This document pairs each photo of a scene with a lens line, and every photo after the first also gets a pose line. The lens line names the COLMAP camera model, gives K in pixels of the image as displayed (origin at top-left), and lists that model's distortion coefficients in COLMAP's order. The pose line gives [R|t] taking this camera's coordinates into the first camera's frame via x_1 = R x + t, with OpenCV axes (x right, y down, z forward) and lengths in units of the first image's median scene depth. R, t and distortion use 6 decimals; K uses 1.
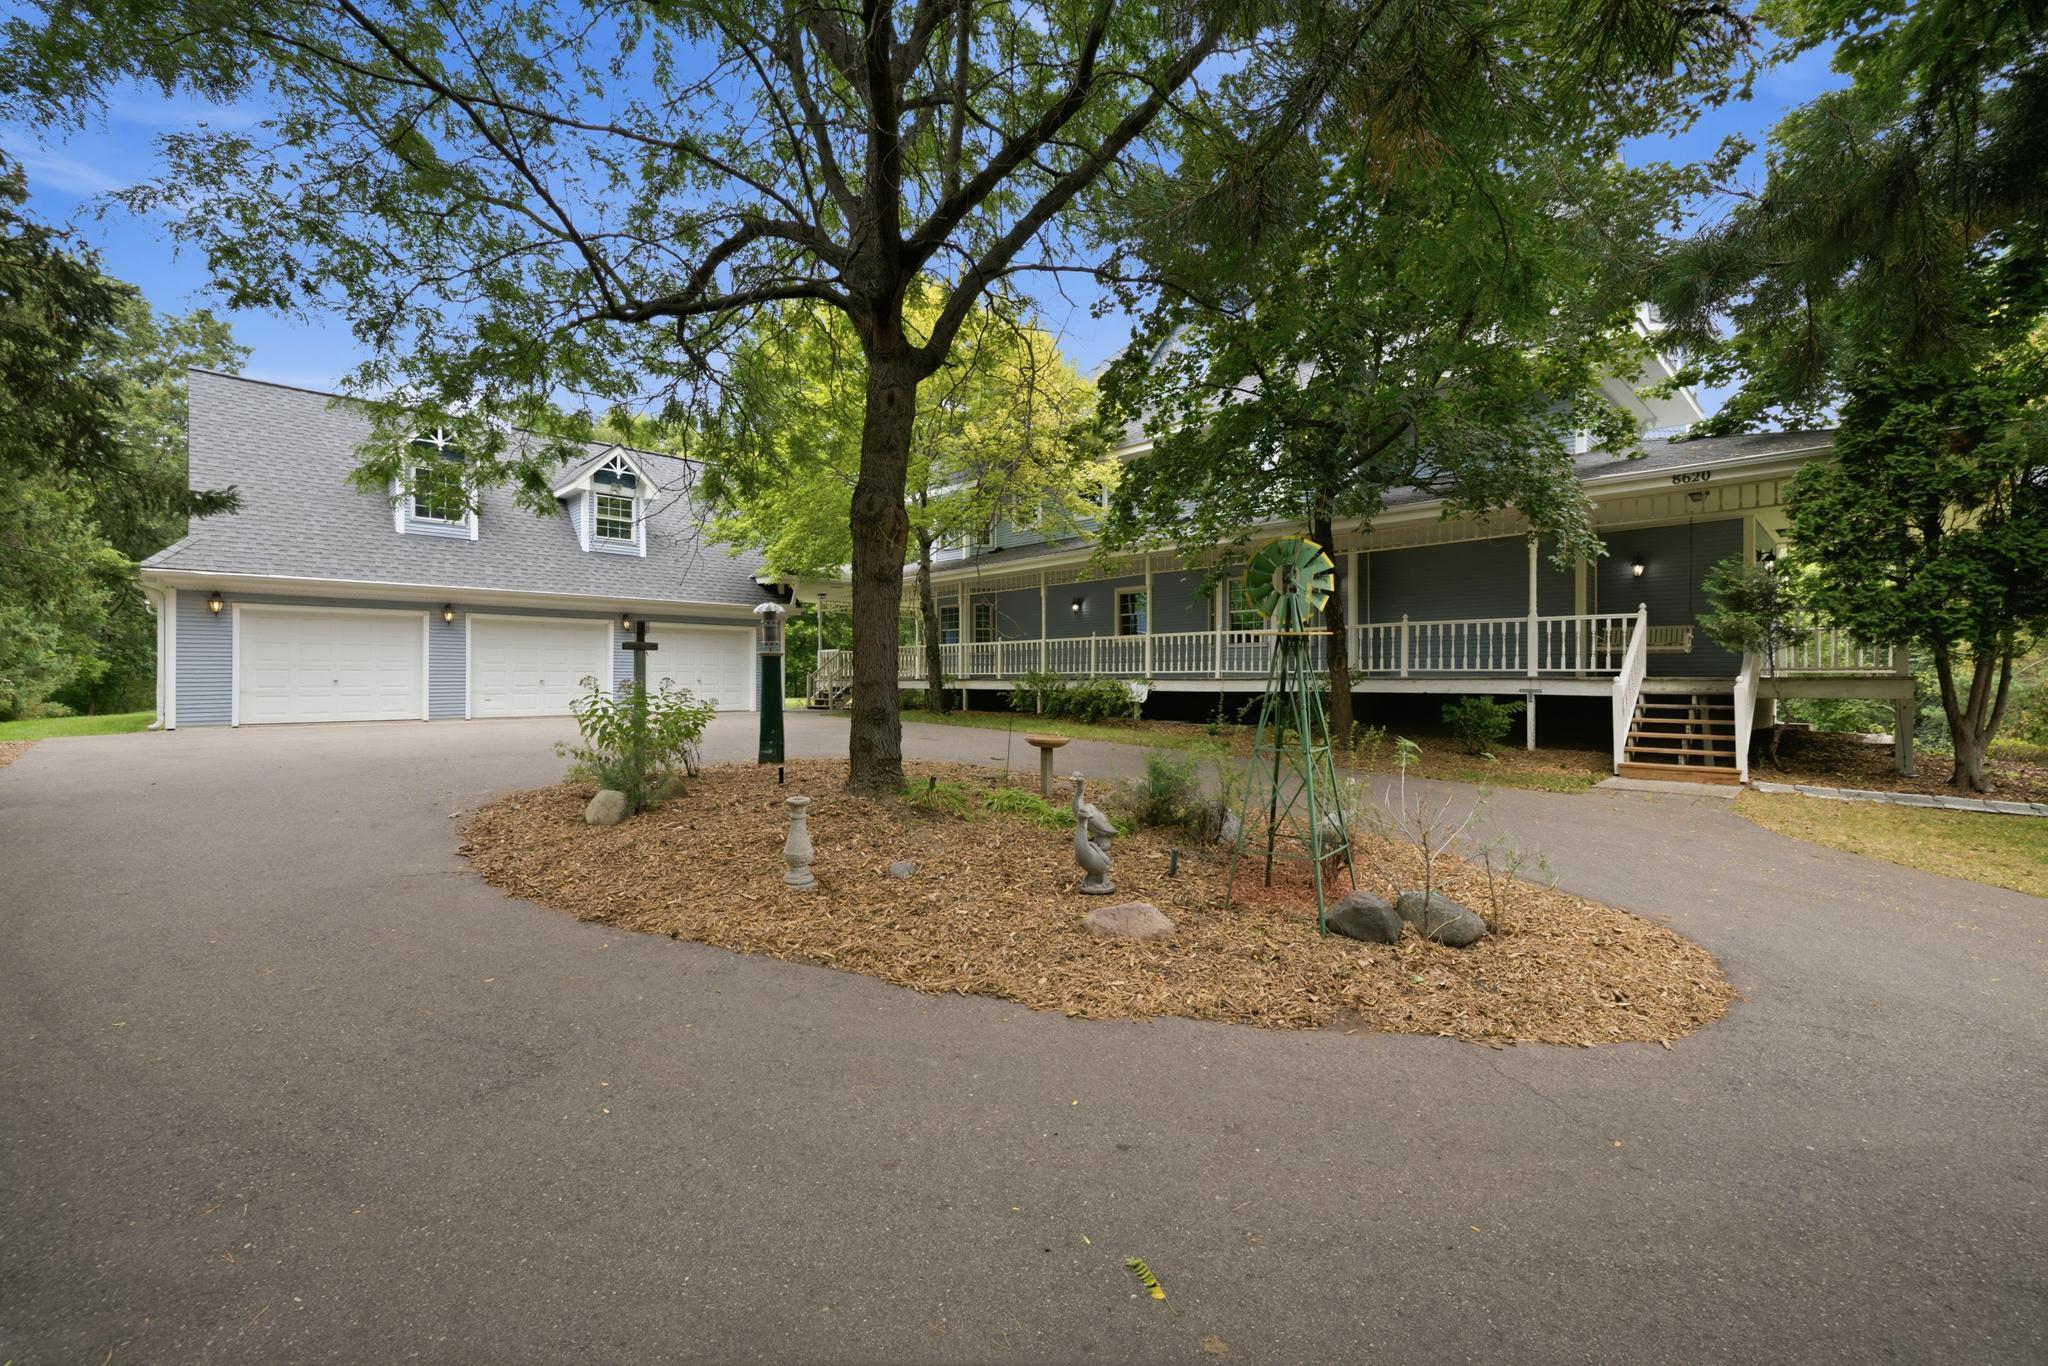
lens RADIAL K [[841.4, 0, 1024.0], [0, 841.4, 683.0], [0, 0, 1]] dist [-0.004017, -0.000660]
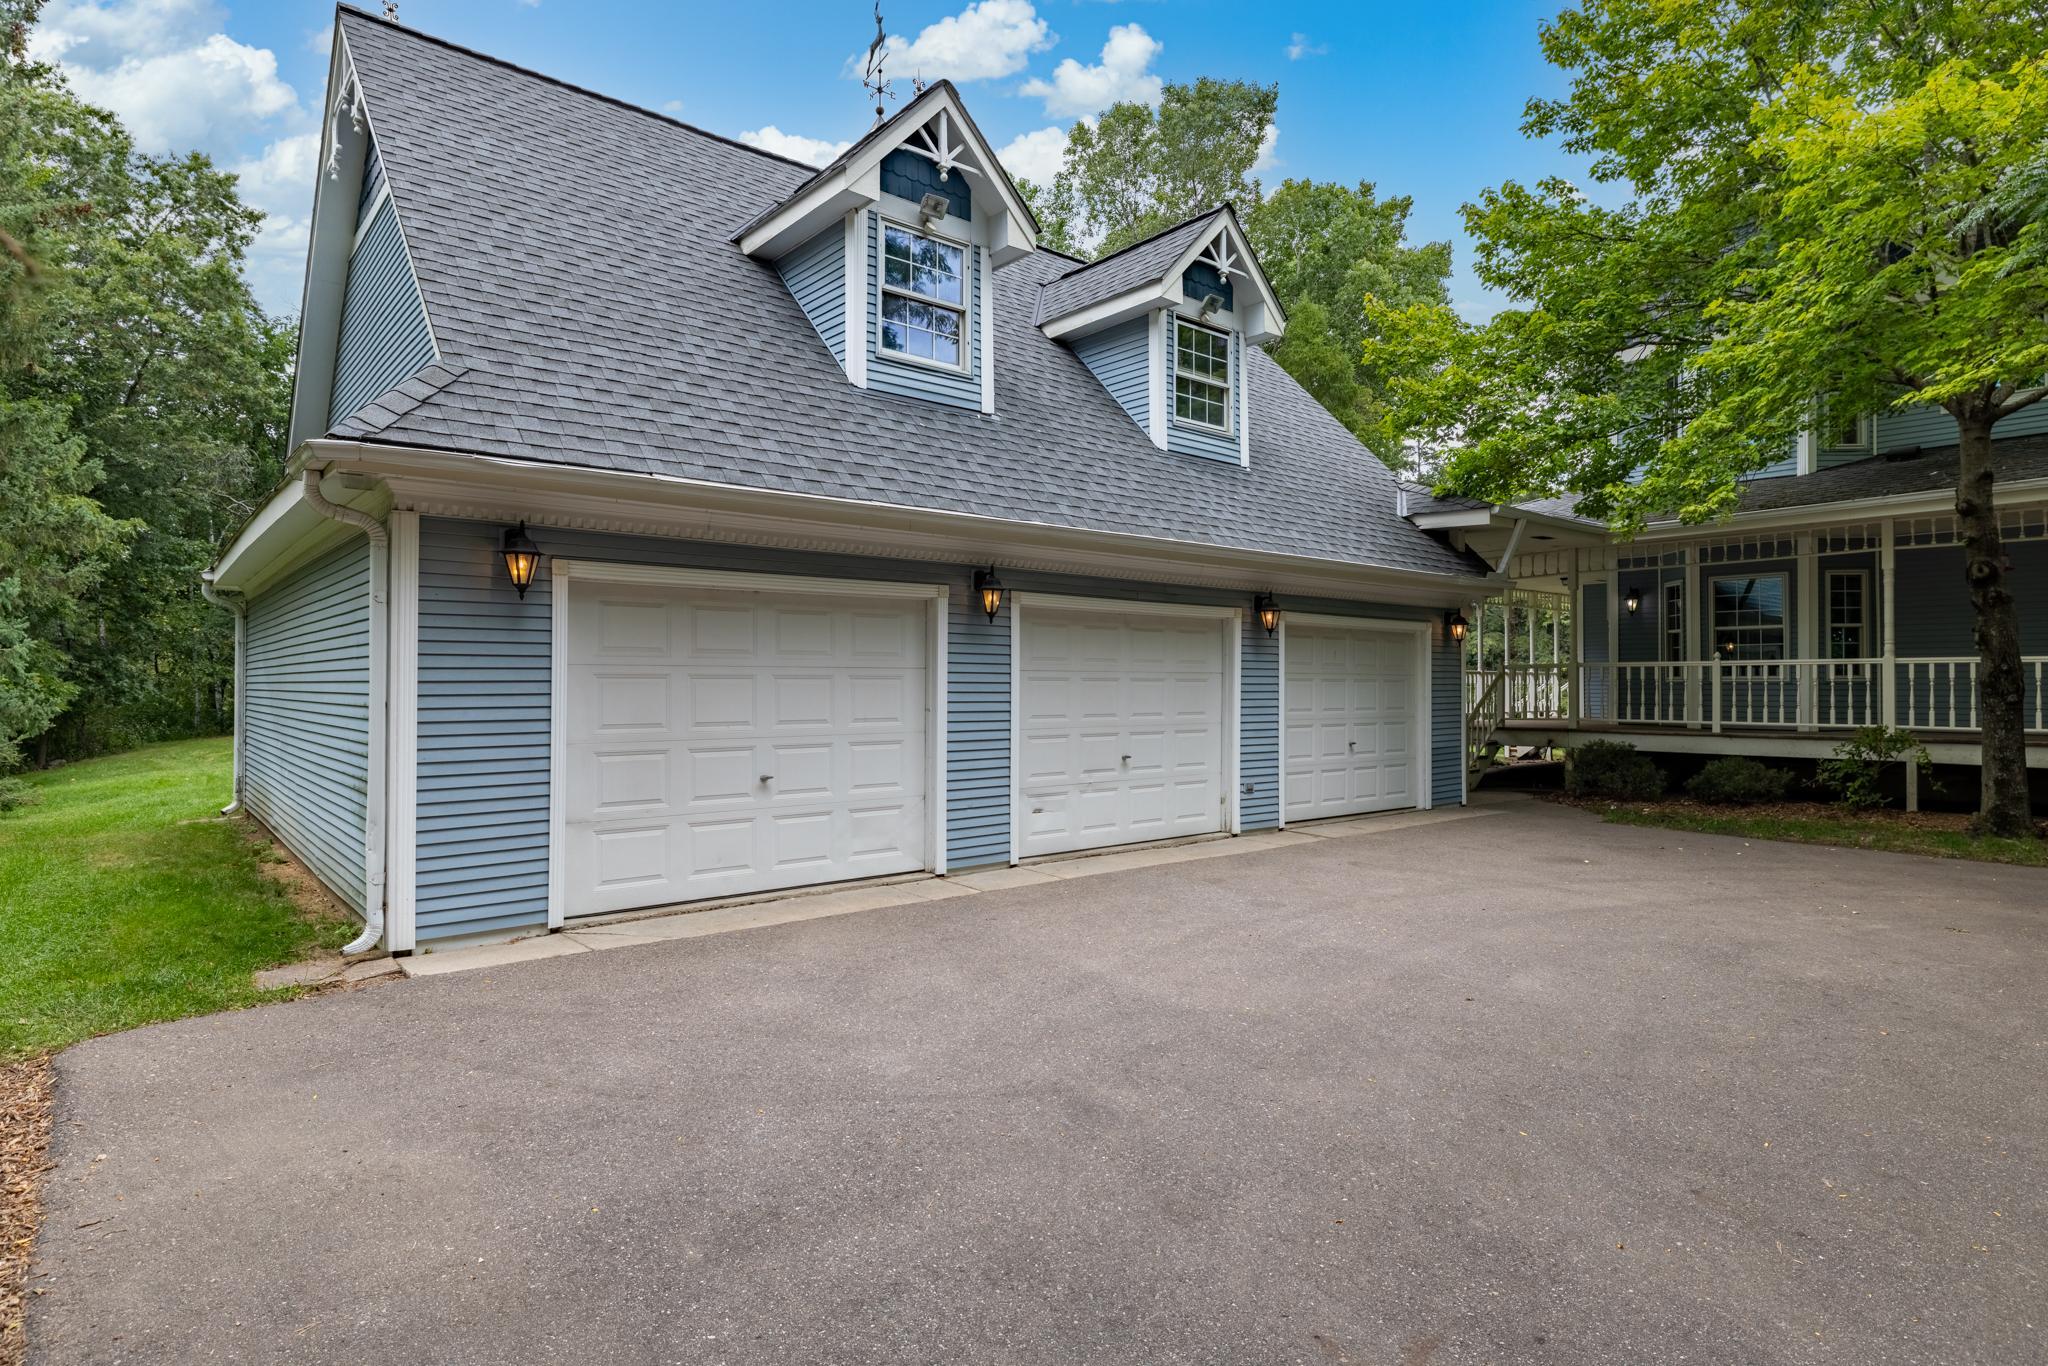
lens RADIAL K [[1073.9, 0, 1024.0], [0, 1073.9, 683.0], [0, 0, 1]] dist [0.001141, 0.000030]
pose [[0.996108, 0.003488, -0.088075, -0.537388], [-0.003805, 0.999987, -0.003433, -0.034130], [0.088062, 0.003755, 0.996108, 0.439649]]
